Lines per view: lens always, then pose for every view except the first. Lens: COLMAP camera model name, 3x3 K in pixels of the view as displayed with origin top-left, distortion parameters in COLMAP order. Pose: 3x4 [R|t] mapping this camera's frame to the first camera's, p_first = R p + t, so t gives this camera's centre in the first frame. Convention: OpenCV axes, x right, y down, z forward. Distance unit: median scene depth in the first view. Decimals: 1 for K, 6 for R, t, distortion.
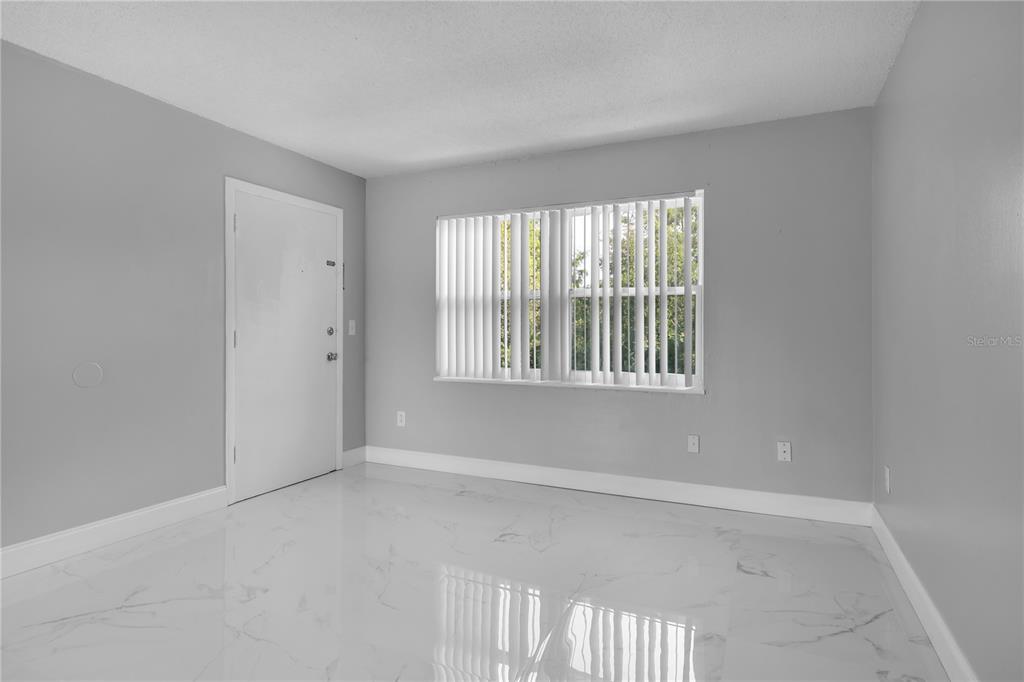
lens RADIAL K [[569.2, 0, 499.8], [0, 569.2, 336.0], [0, 0, 1]] dist [-0.004836, 0.012409]
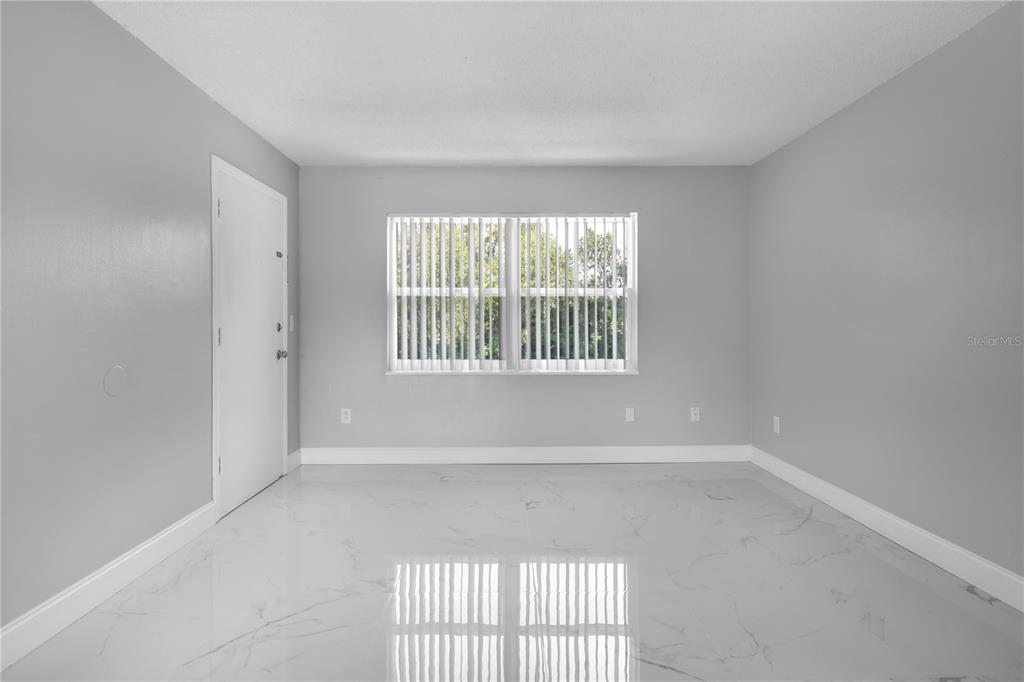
lens RADIAL K [[569.2, 0, 499.8], [0, 569.2, 336.0], [0, 0, 1]] dist [-0.004836, 0.012409]
pose [[0.897759, -0.013102, 0.440292, -0.393919], [0.012534, 0.999913, 0.004198, 0.007139], [-0.440309, 0.001750, 0.897845, 0.002610]]
